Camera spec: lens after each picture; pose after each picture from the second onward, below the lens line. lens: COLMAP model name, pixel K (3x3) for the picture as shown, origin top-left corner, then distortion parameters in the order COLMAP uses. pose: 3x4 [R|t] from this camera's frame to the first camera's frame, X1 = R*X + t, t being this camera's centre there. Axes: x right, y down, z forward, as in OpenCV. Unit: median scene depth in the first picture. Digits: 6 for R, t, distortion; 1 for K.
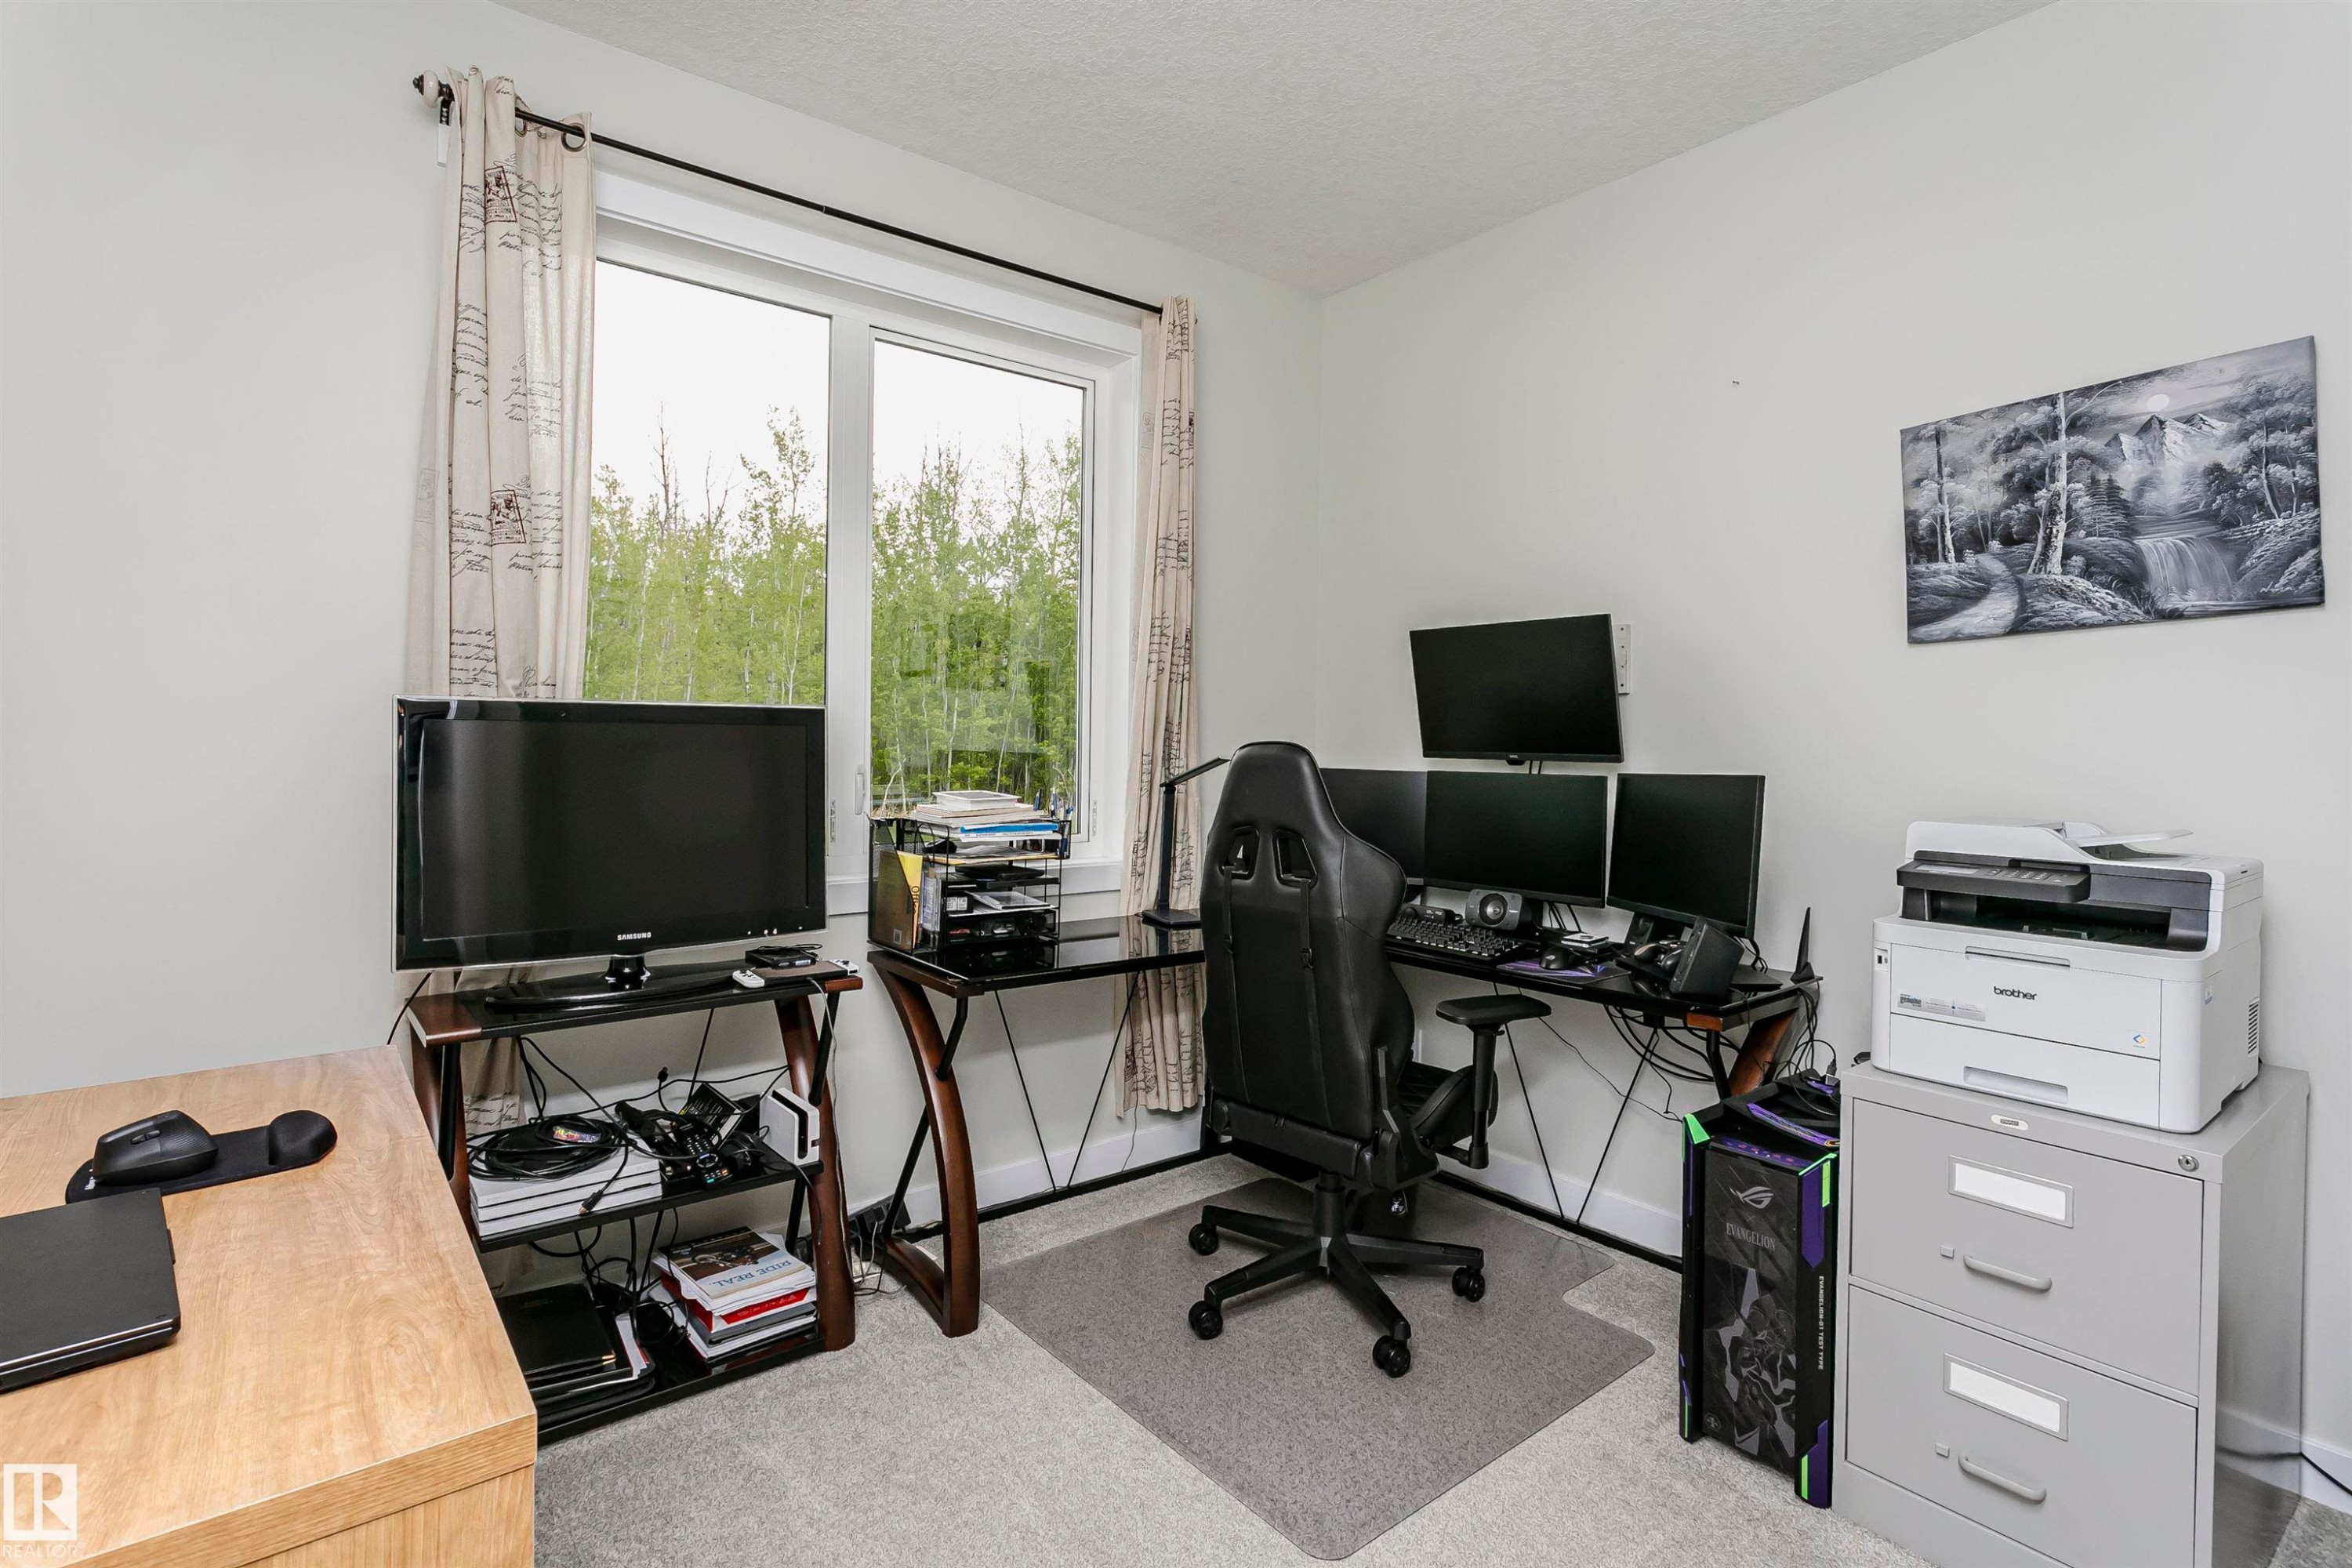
lens RADIAL K [[1226.1, 0, 1190.1], [0, 1226.1, 754.8], [0, 0, 1]] dist [0.002735, 0.000813]
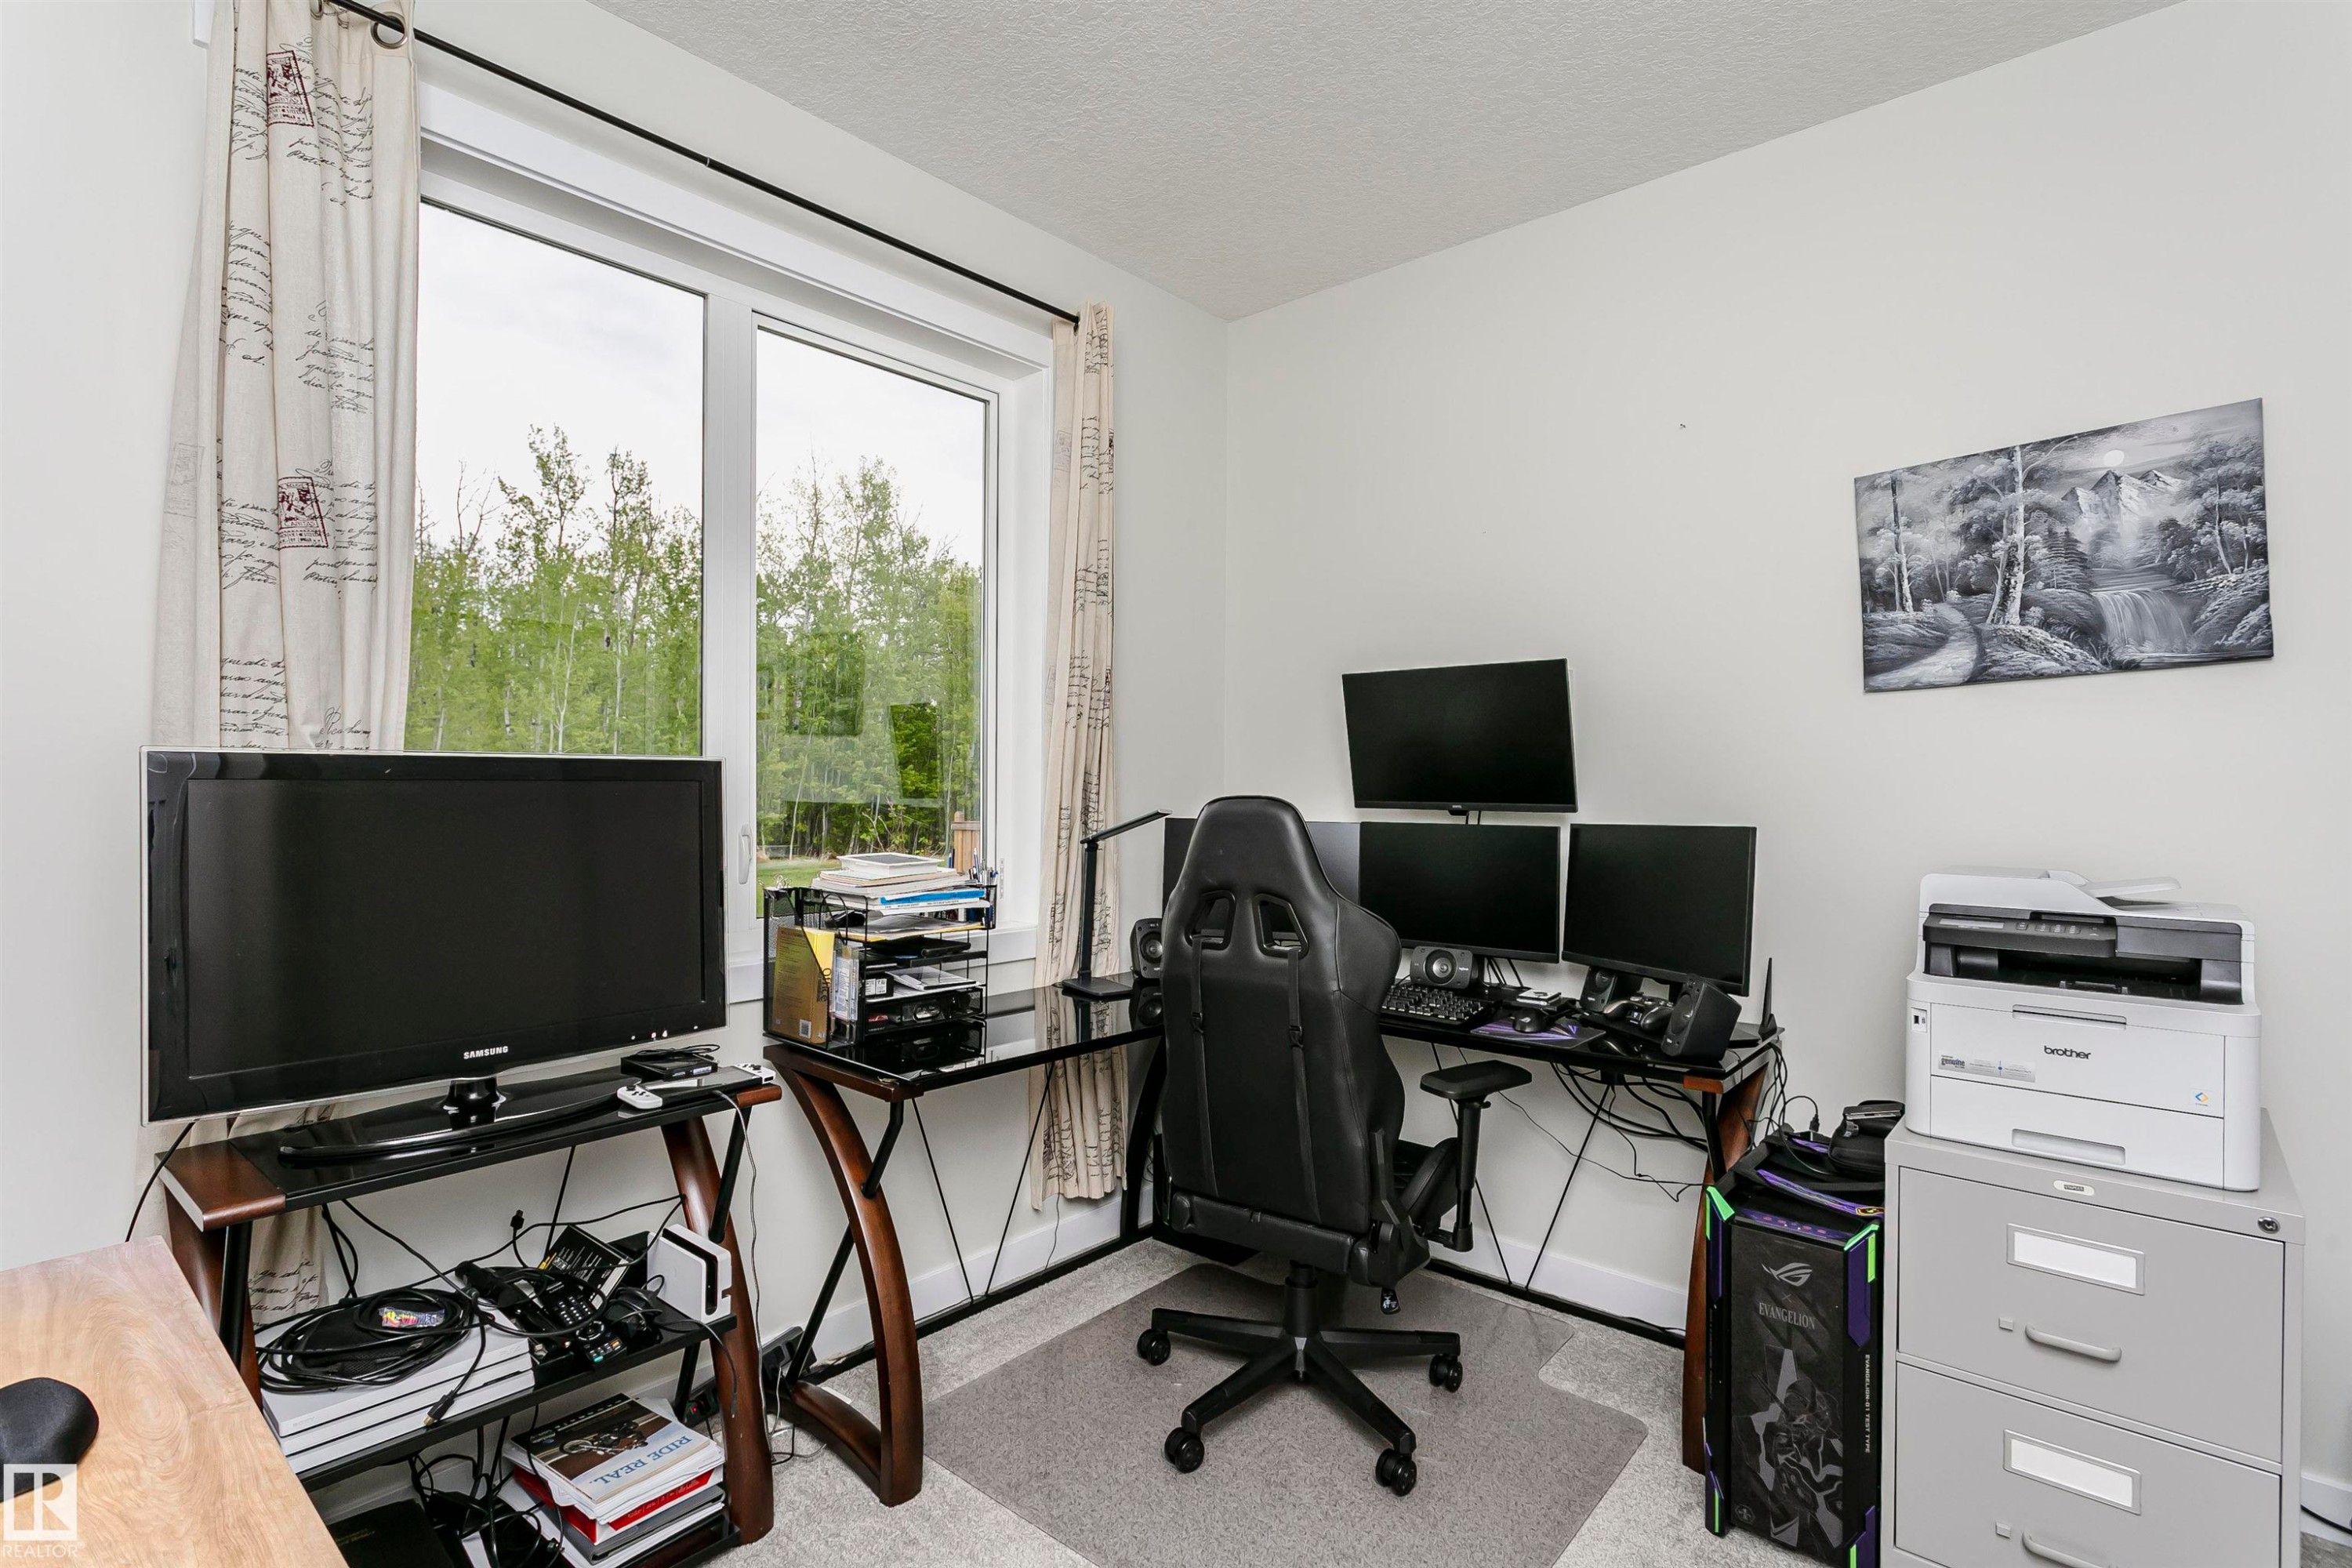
lens RADIAL K [[1153.8, 0, 1145.7], [0, 1153.8, 789.2], [0, 0, 1]] dist [0.003730, -0.000873]
pose [[0.982309, -0.008183, 0.187091, -0.170960], [0.008678, 0.999961, -0.001825, -0.015041], [-0.187069, 0.003417, 0.982341, 0.189420]]
